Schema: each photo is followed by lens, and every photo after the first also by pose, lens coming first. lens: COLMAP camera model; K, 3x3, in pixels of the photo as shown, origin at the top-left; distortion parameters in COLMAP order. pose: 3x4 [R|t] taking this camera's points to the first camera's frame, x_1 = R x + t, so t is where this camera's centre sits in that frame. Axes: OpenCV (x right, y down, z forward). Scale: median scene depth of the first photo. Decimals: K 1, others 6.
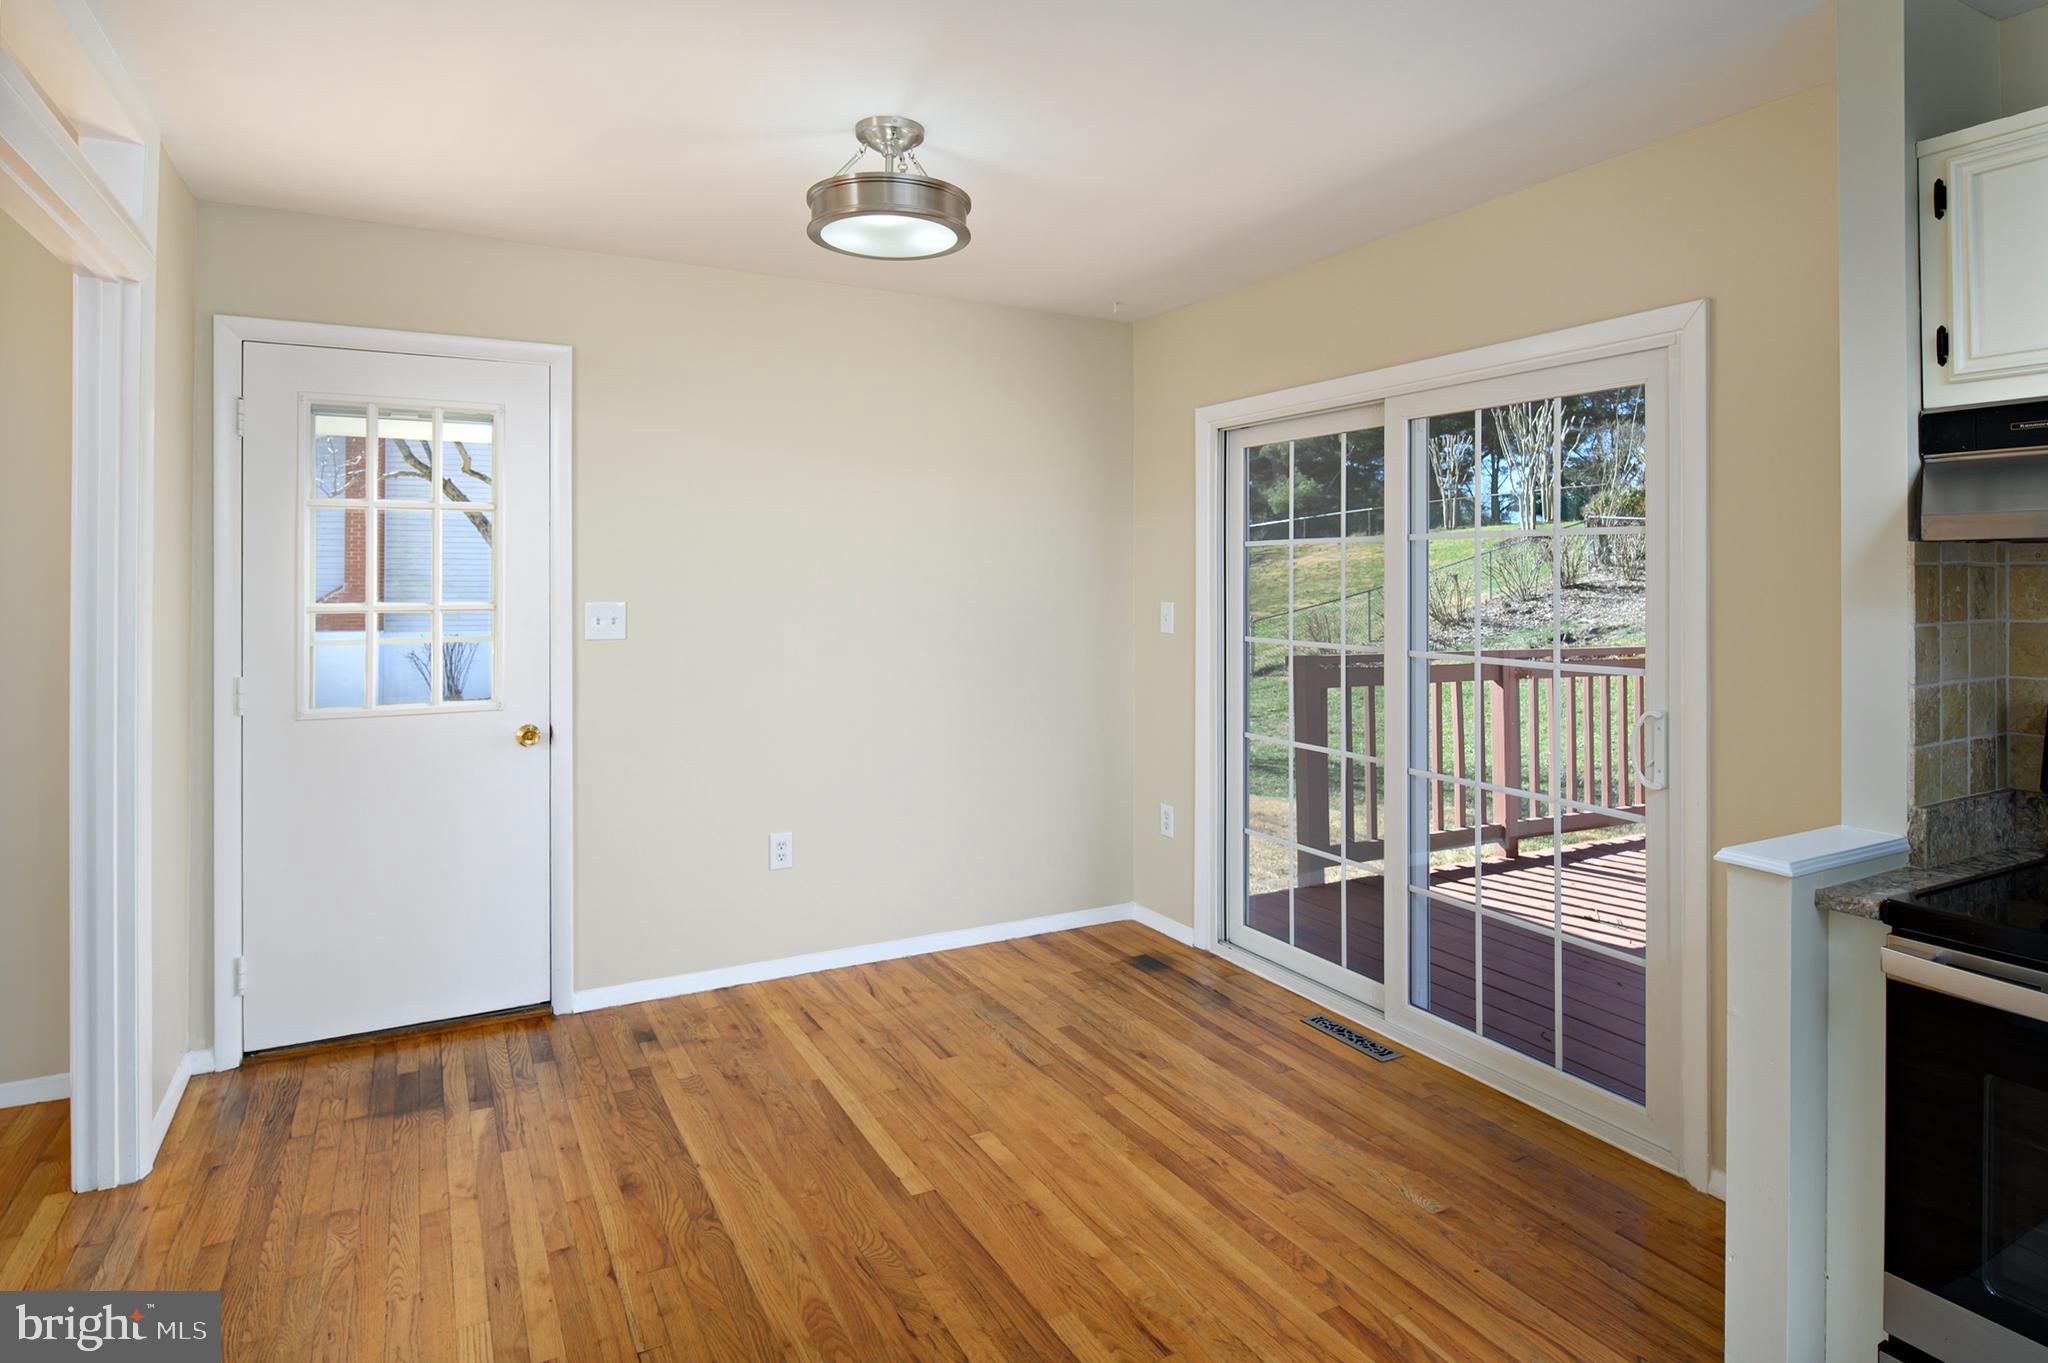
lens RADIAL K [[1112.2, 0, 1006.7], [0, 1112.2, 501.6], [0, 0, 1]] dist [-0.001867, -0.001271]
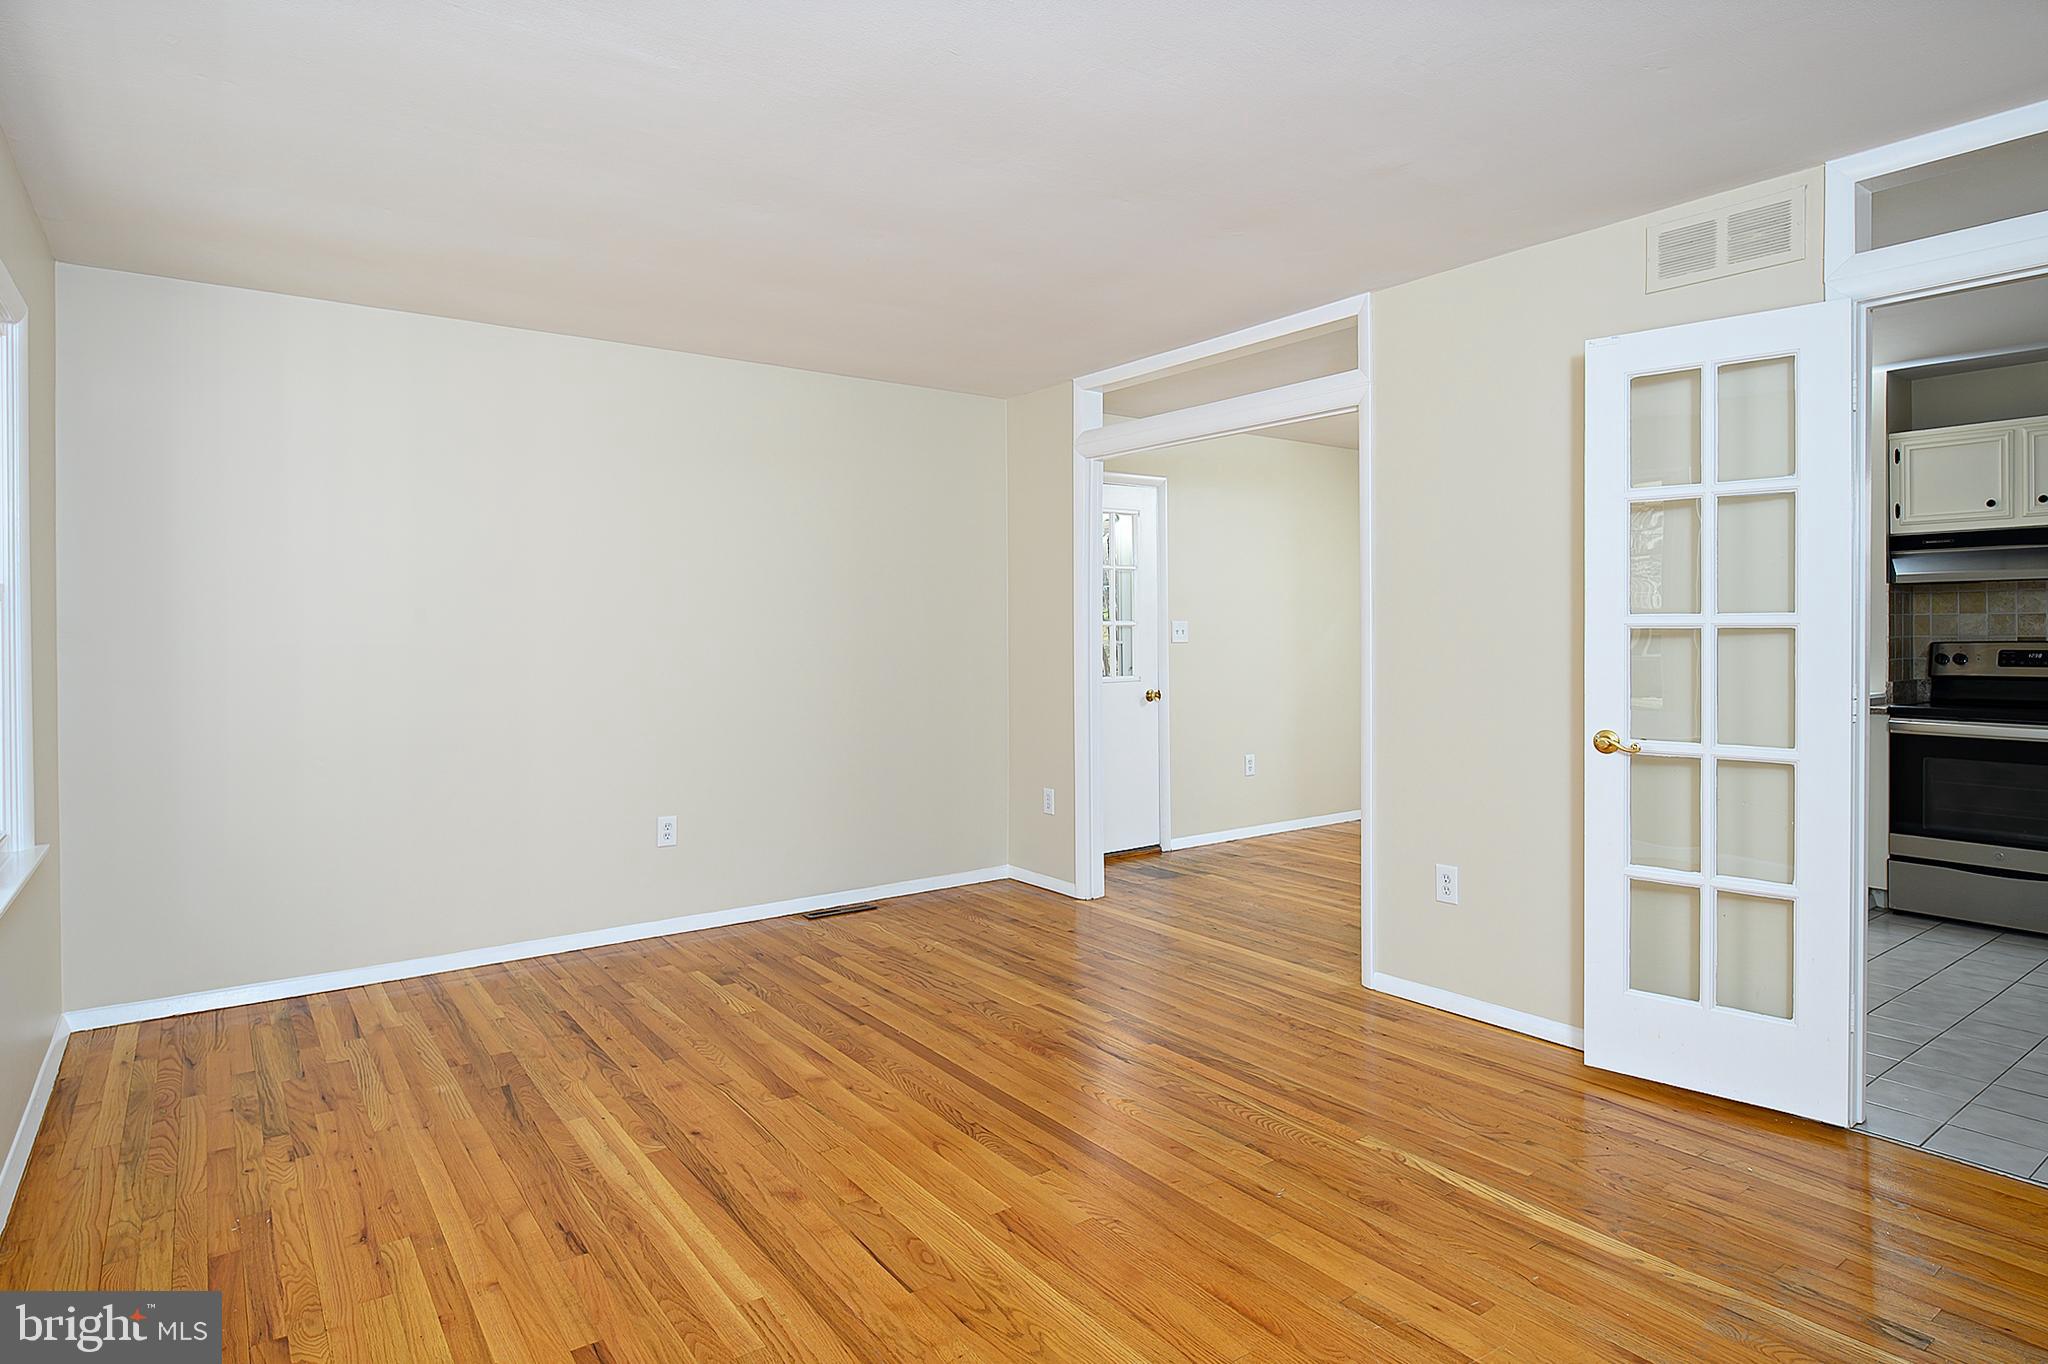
lens RADIAL K [[1127.2, 0, 1024.5], [0, 1127.2, 634.8], [0, 0, 1]] dist [-0.002495, -0.001472]
pose [[0.989911, -0.008810, 0.141418, -1.158911], [-0.001034, 0.997589, 0.069386, -0.021517], [-0.141689, -0.068832, 0.987515, -0.997035]]
